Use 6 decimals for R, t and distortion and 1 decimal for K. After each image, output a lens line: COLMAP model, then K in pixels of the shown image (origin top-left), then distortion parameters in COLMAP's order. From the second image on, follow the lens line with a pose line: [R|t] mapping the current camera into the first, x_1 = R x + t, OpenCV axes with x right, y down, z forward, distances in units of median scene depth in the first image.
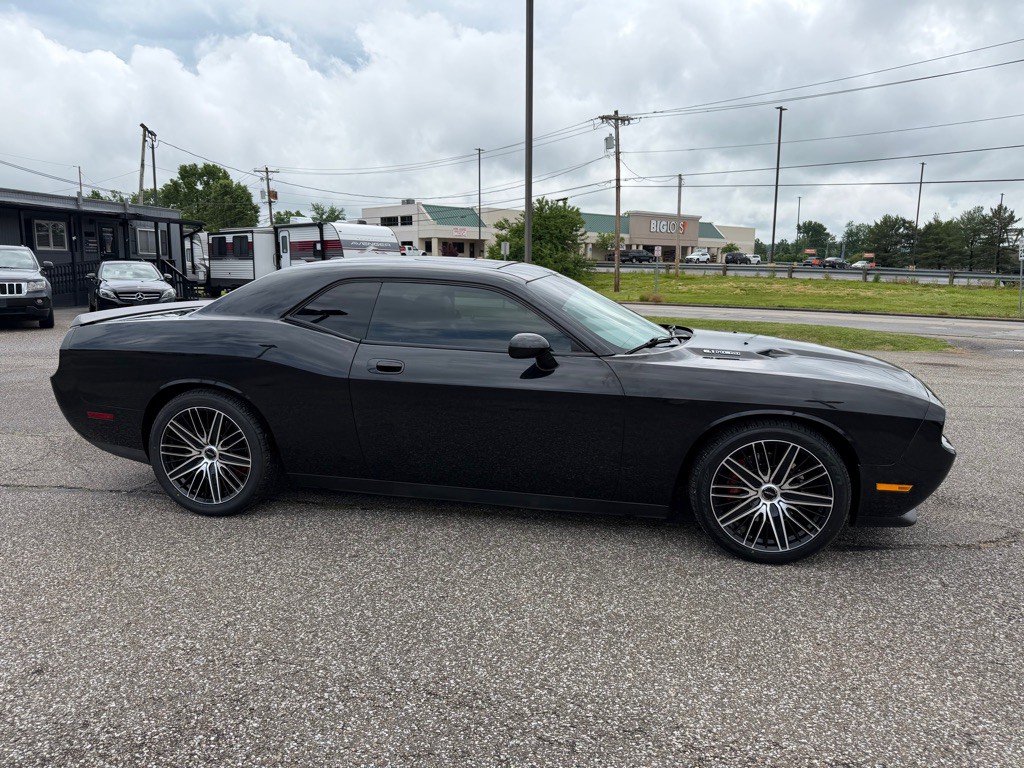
lens RADIAL K [[715.8, 0, 513.6], [0, 715.8, 396.4], [0, 0, 1]] dist [0.062546, -0.093497]
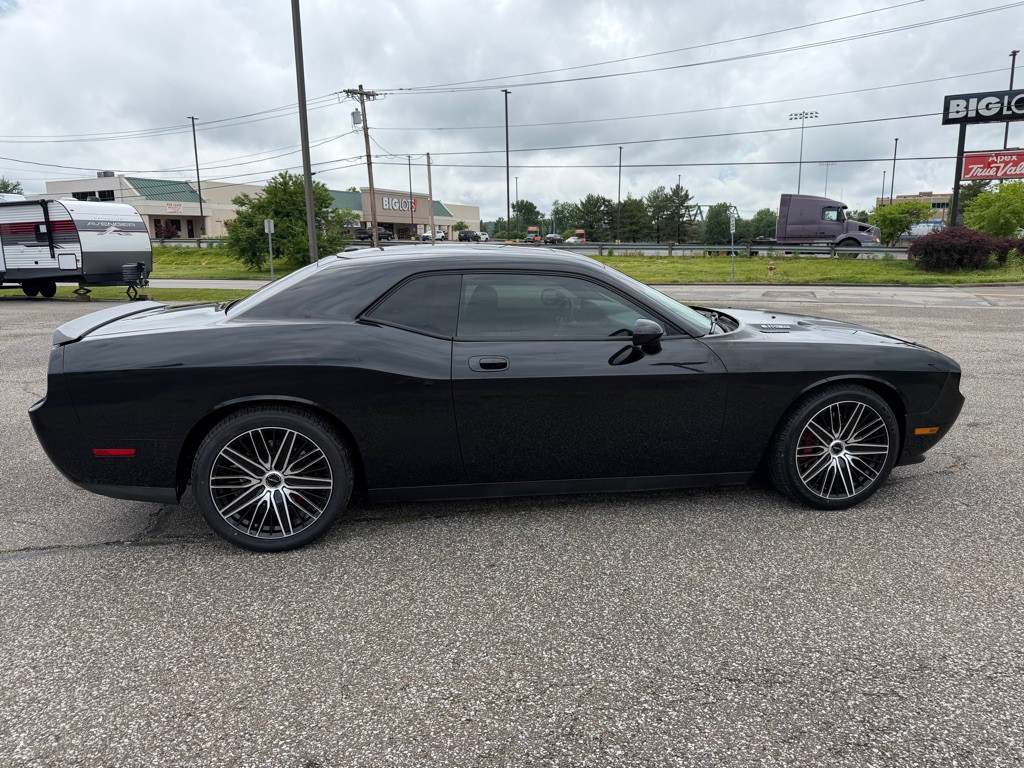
lens RADIAL K [[719.1, 0, 508.9], [0, 719.1, 387.8], [0, 0, 1]] dist [0.026353, -0.038116]
pose [[0.933565, -0.089187, 0.347134, -0.066959], [0.082470, 0.996010, 0.034107, -0.005498], [-0.348791, -0.003213, 0.937195, 0.014469]]
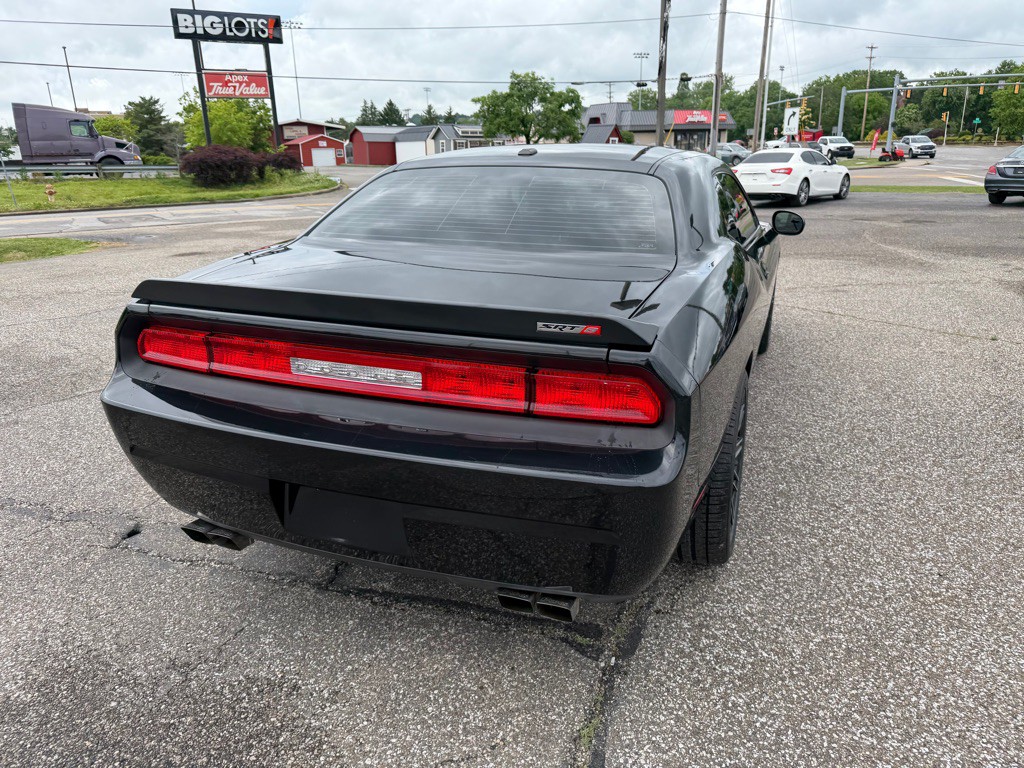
lens RADIAL K [[720.9, 0, 518.7], [0, 720.9, 387.3], [0, 0, 1]] dist [0.020536, -0.031678]
pose [[0.167432, -0.321315, 0.932053, -0.155568], [0.196472, 0.937310, 0.287834, -0.031227], [-0.966108, 0.134930, 0.220065, 0.154085]]
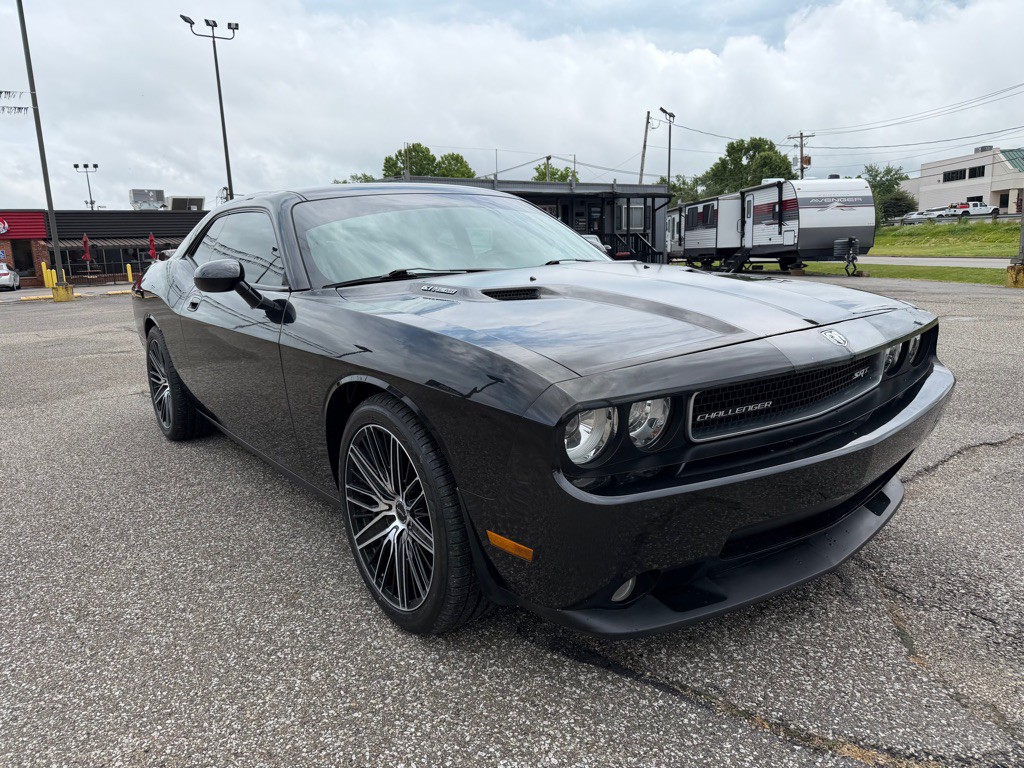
lens RADIAL K [[730.2, 0, 513.5], [0, 730.2, 366.7], [0, 0, 1]] dist [0.005020, -0.011596]
pose [[0.743478, 0.068705, -0.665222, 0.108224], [-0.072248, 0.997139, 0.022238, -0.001472], [0.664846, 0.031527, 0.746315, 0.076940]]
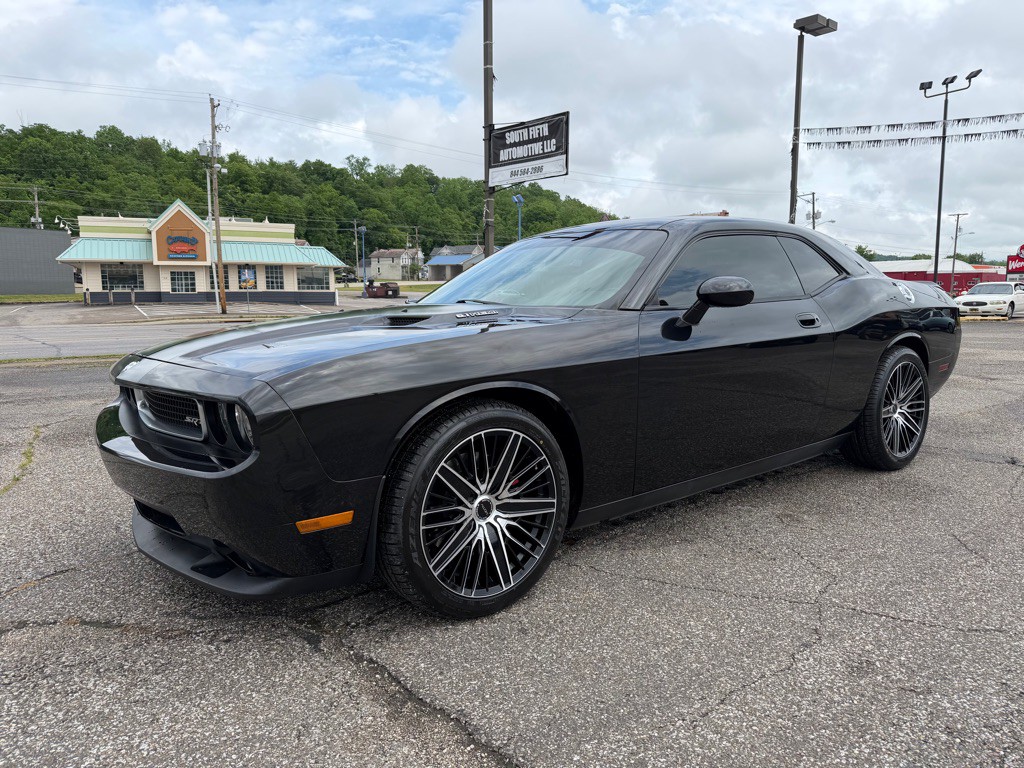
lens RADIAL K [[712.7, 0, 513.0], [0, 712.7, 376.7], [0, 0, 1]] dist [0.041552, -0.054034]
pose [[-0.648379, 0.085435, -0.756508, 0.121632], [-0.133210, 0.965623, 0.223221, -0.031053], [0.749573, 0.245507, -0.614709, 0.246619]]
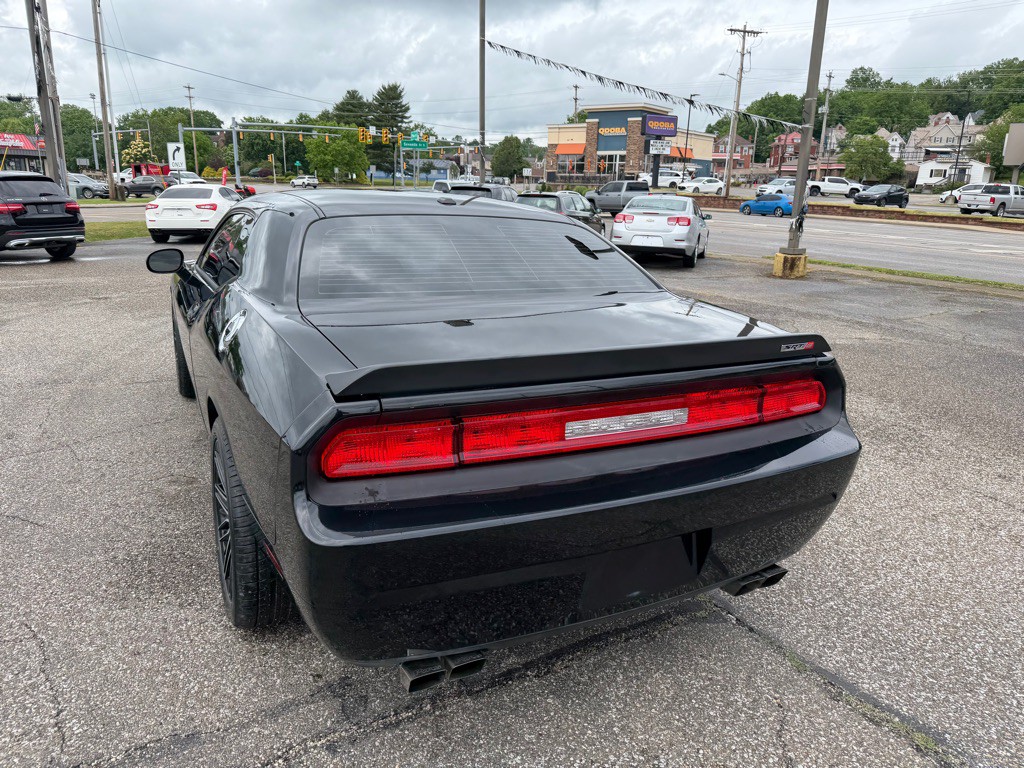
lens RADIAL K [[720.9, 0, 518.7], [0, 720.9, 387.3], [0, 0, 1]] dist [0.020536, -0.031678]
pose [[-0.619597, -0.235352, 0.748805, -0.137303], [0.108002, 0.919352, 0.378321, -0.046772], [-0.777454, 0.315279, -0.544210, 0.231696]]
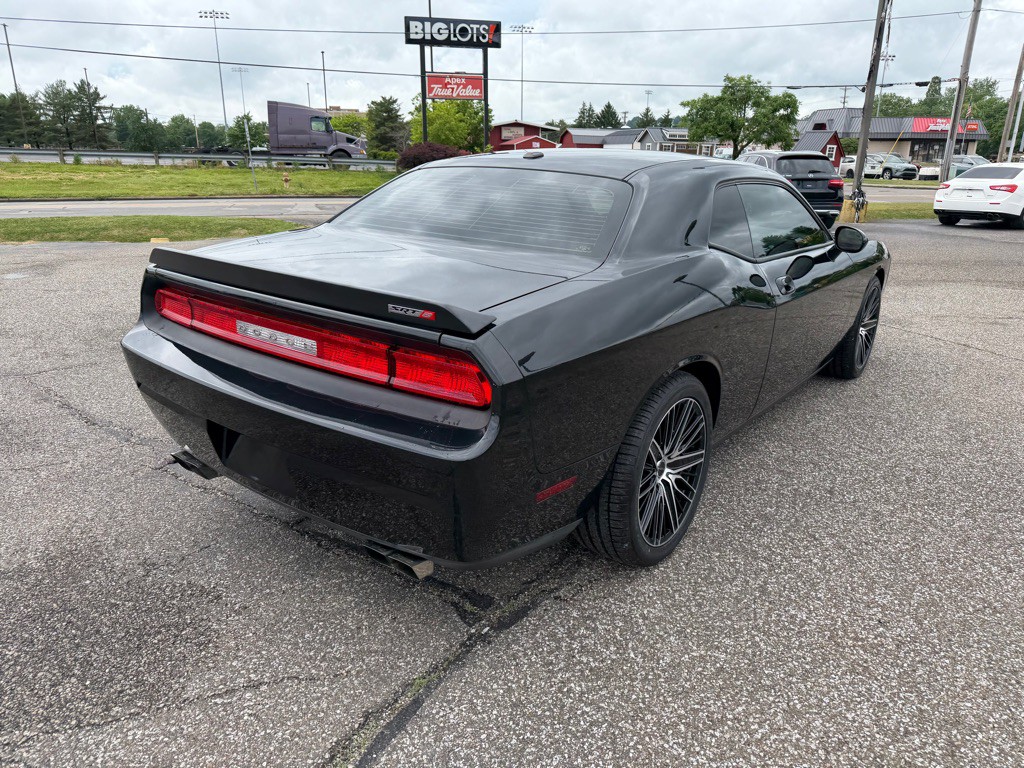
lens RADIAL K [[720.9, 0, 518.7], [0, 720.9, 387.3], [0, 0, 1]] dist [0.020536, -0.031678]
pose [[0.435625, -0.283750, 0.854235, -0.152155], [0.155872, 0.958457, 0.238880, -0.025234], [-0.886530, 0.029089, 0.461756, 0.121954]]
